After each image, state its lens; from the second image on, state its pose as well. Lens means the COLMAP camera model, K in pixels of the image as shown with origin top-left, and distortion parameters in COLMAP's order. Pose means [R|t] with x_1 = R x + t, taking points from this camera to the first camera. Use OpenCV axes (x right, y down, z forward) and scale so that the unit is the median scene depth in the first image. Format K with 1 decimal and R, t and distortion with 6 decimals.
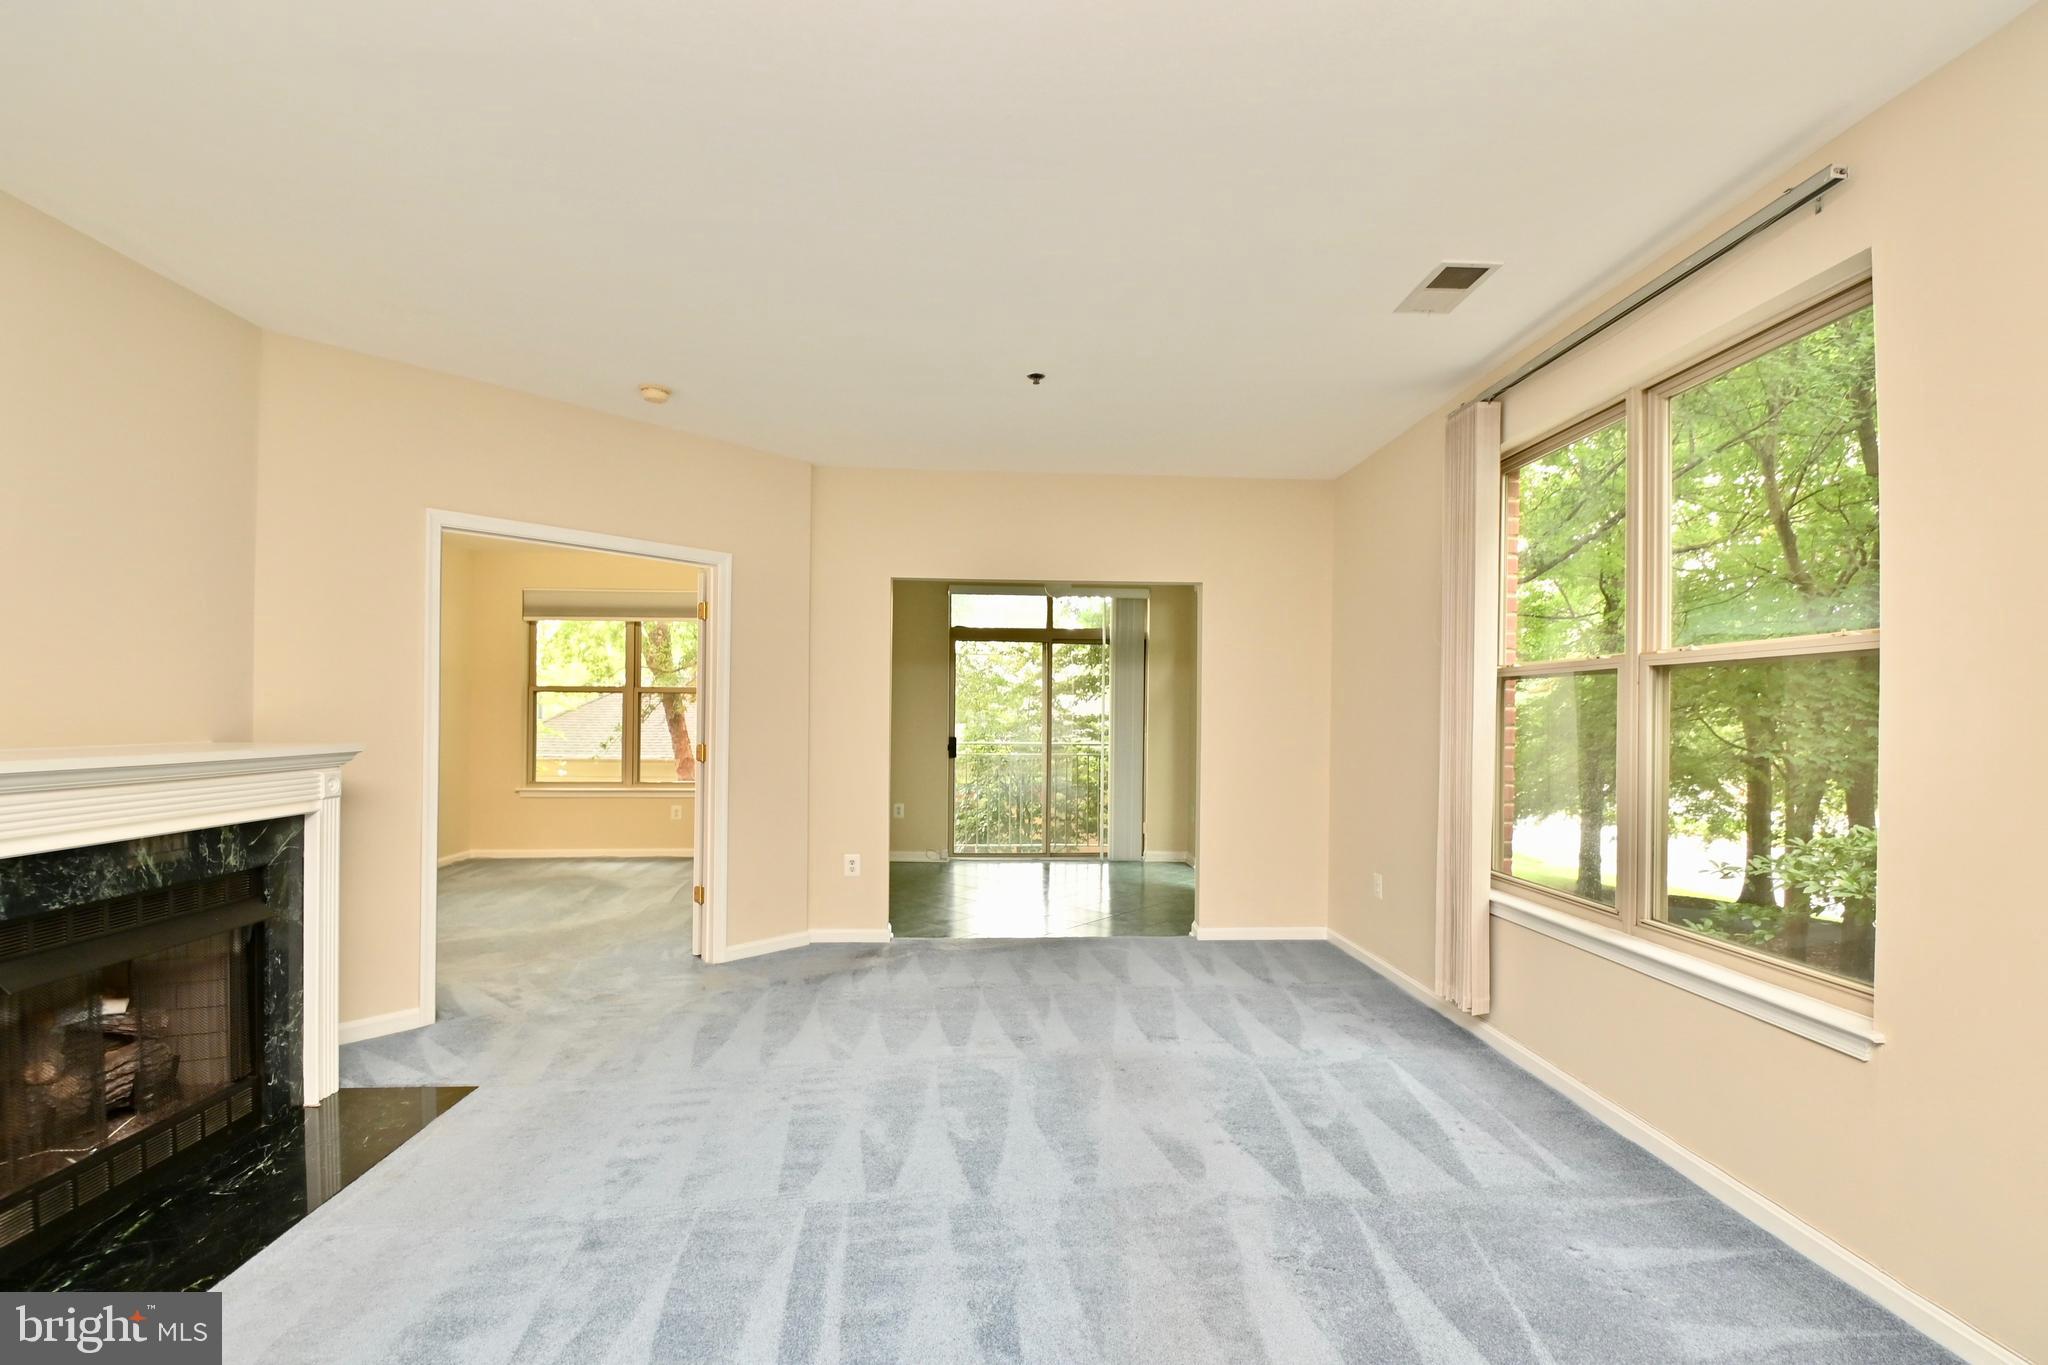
lens RADIAL K [[895.9, 0, 1036.9], [0, 895.9, 709.1], [0, 0, 1]] dist [0.010650, -0.018231]
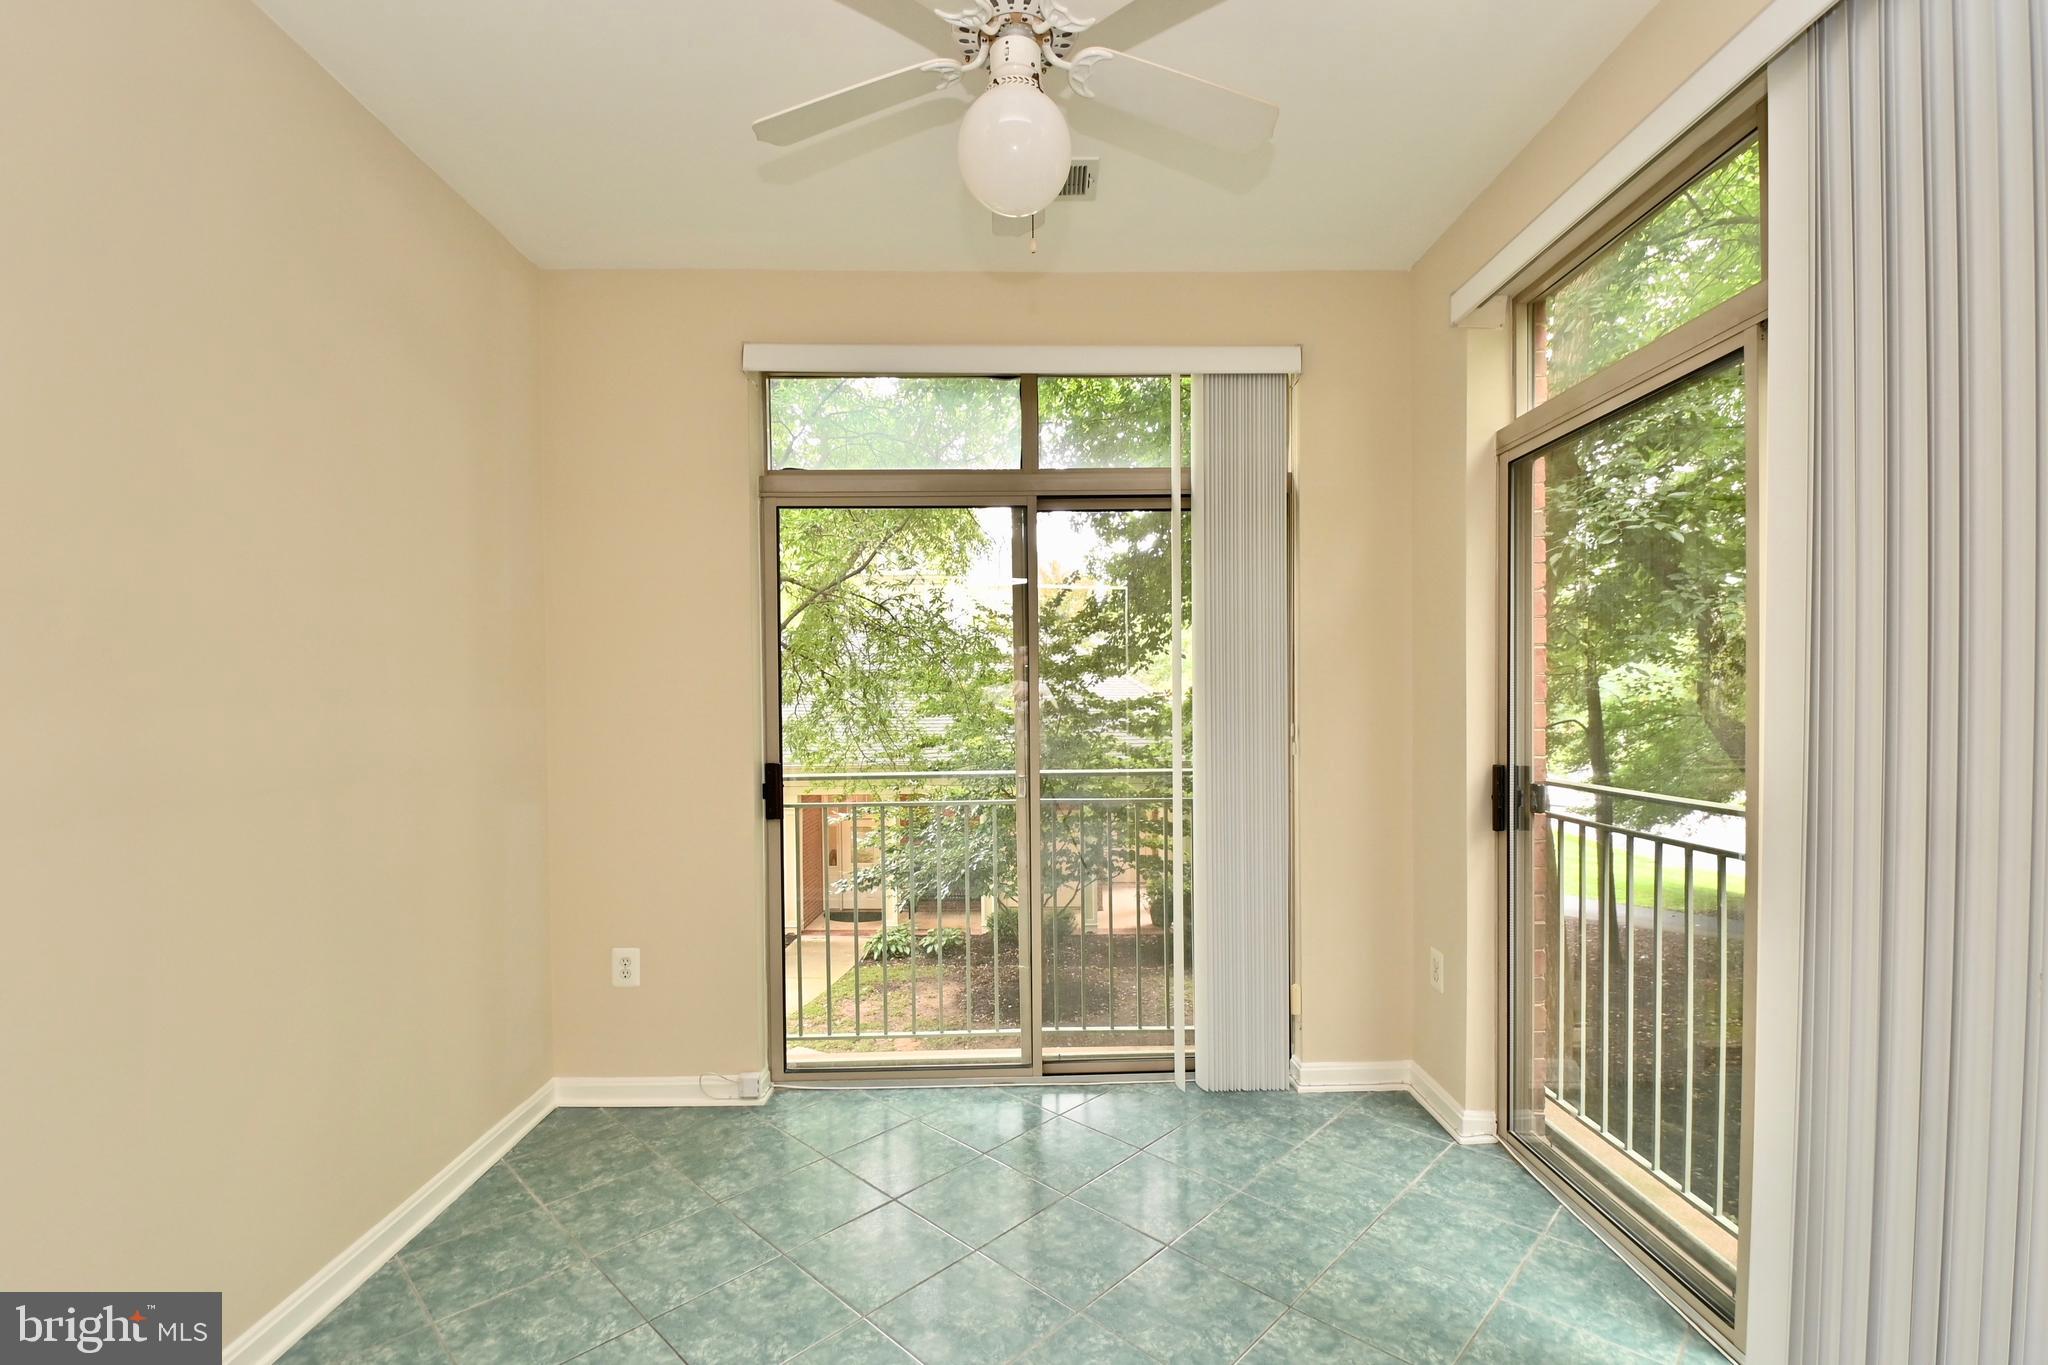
lens RADIAL K [[885.0, 0, 1033.8], [0, 885.0, 701.7], [0, 0, 1]] dist [-0.001050, -0.000023]
pose [[0.999148, -0.018061, -0.037117, 0.067063], [0.018371, 0.999799, 0.008021, 0.010587], [0.036965, -0.008696, 0.999279, 1.500814]]
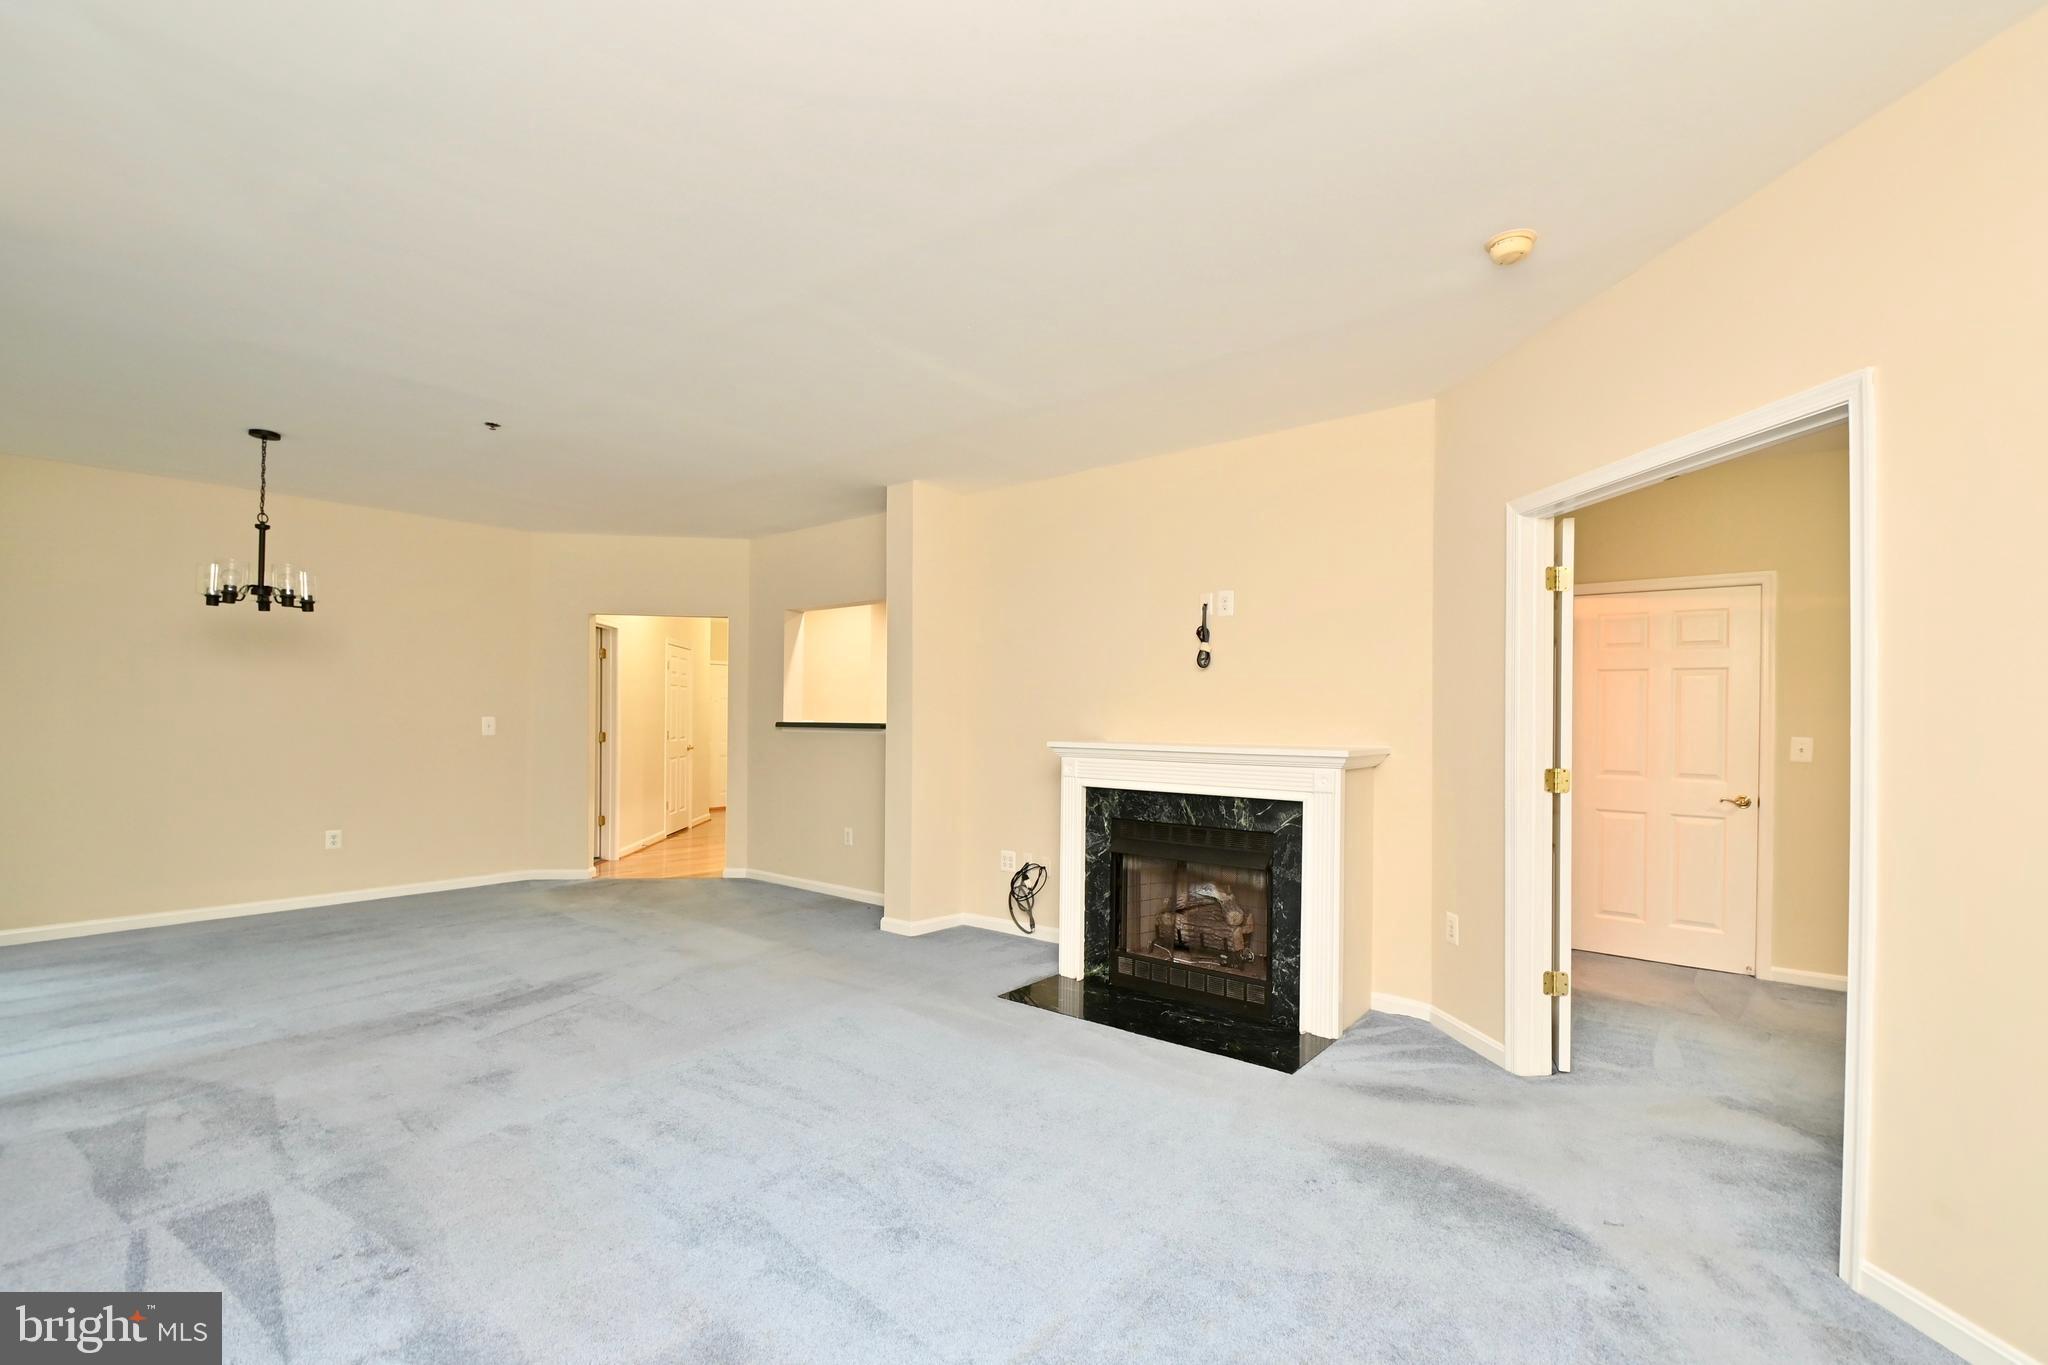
lens RADIAL K [[895.9, 0, 1039.0], [0, 895.9, 715.7], [0, 0, 1]] dist [0.010650, -0.018231]
pose [[-0.666764, -0.015835, -0.745101, 0.345451], [-0.011926, 0.999873, -0.010577, 0.009680], [0.745173, 0.001834, -0.666868, 1.360373]]
